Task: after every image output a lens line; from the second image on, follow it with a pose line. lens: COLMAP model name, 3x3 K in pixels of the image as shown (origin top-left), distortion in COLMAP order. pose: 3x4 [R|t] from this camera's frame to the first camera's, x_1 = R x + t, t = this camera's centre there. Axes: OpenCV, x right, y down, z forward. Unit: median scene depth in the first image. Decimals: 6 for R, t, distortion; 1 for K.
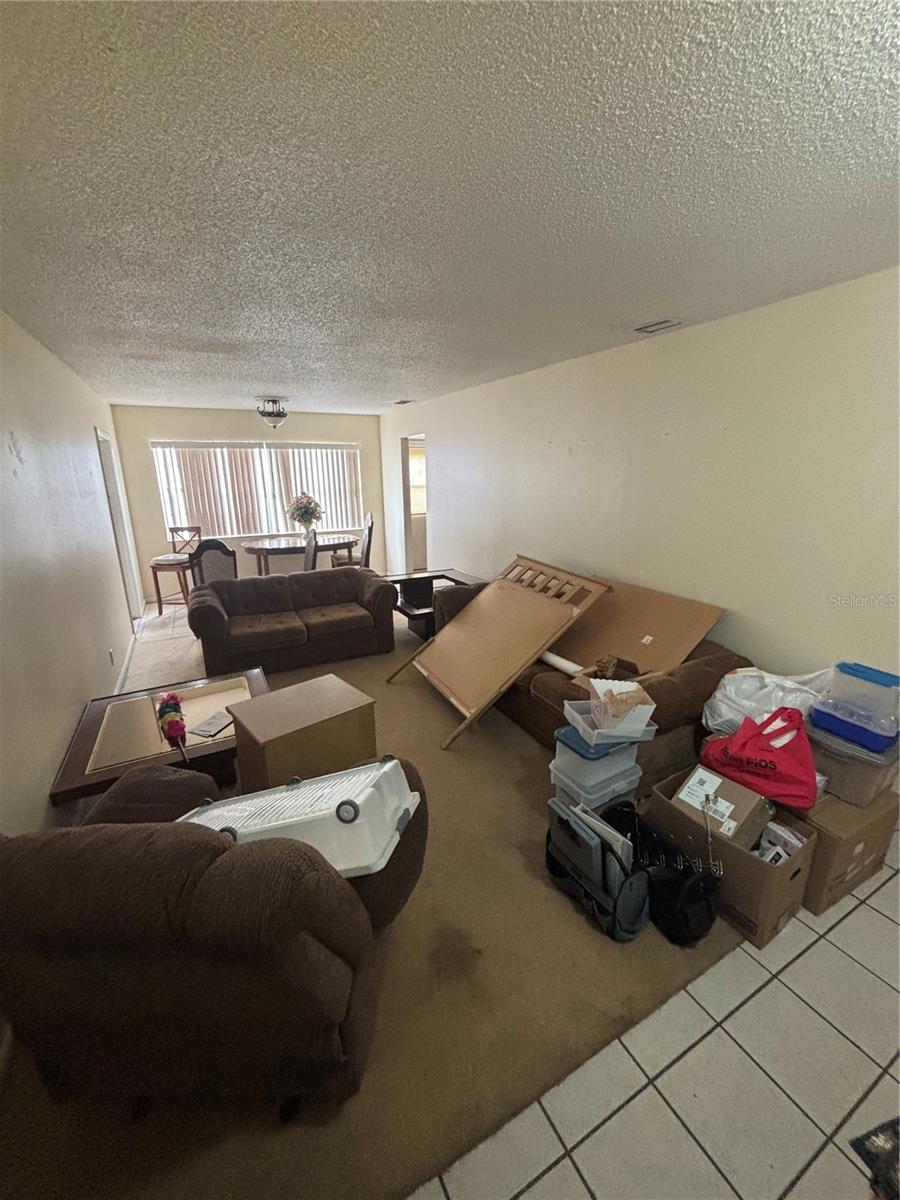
lens RADIAL K [[483.0, 0, 448.4], [0, 483.0, 599.6], [0, 0, 1]] dist [-0.010942, 0.002208]
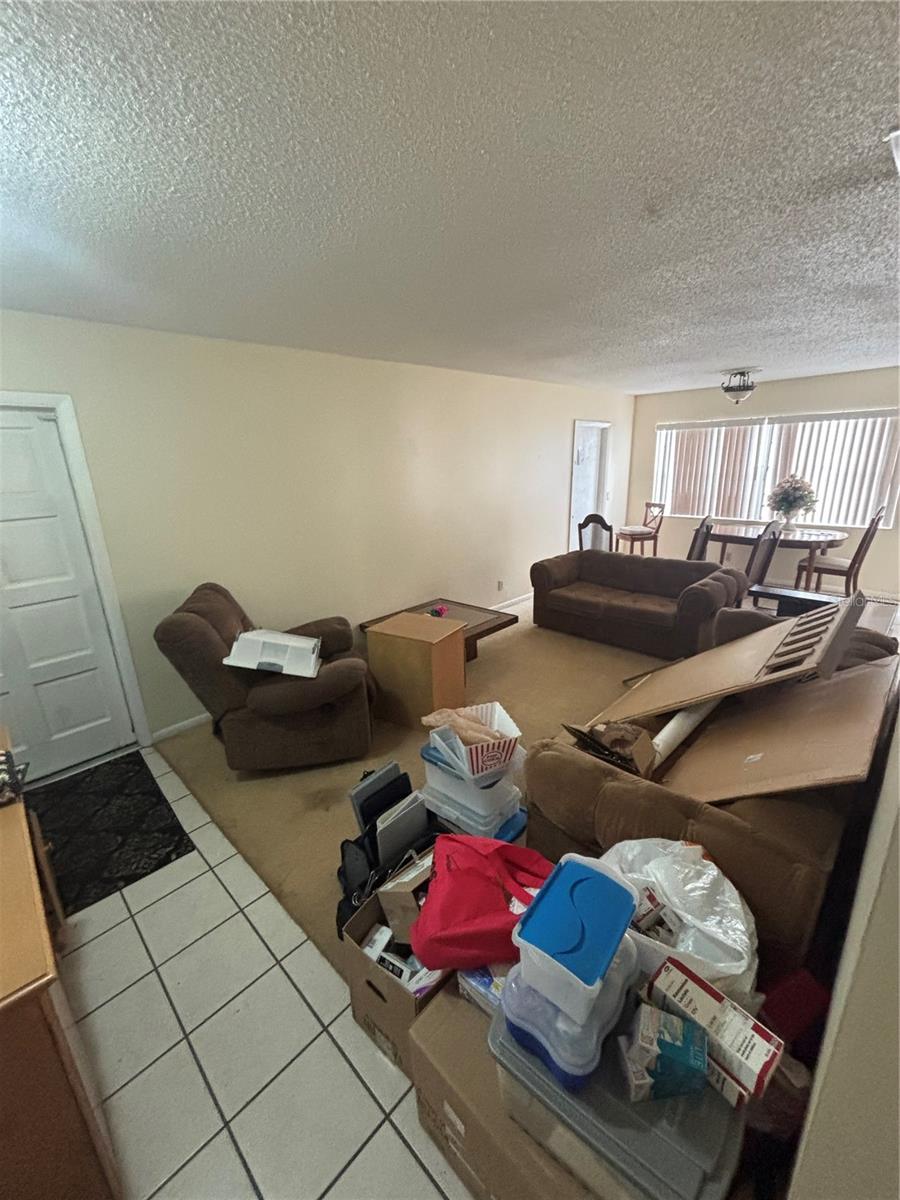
lens RADIAL K [[483.0, 0, 449.7], [0, 483.0, 597.2], [0, 0, 1]] dist [-0.010942, 0.002208]
pose [[0.306829, 0.264569, -0.914253, 0.389166], [-0.221058, 0.954129, 0.201920, -0.067935], [0.925737, 0.140148, 0.351240, 0.221458]]
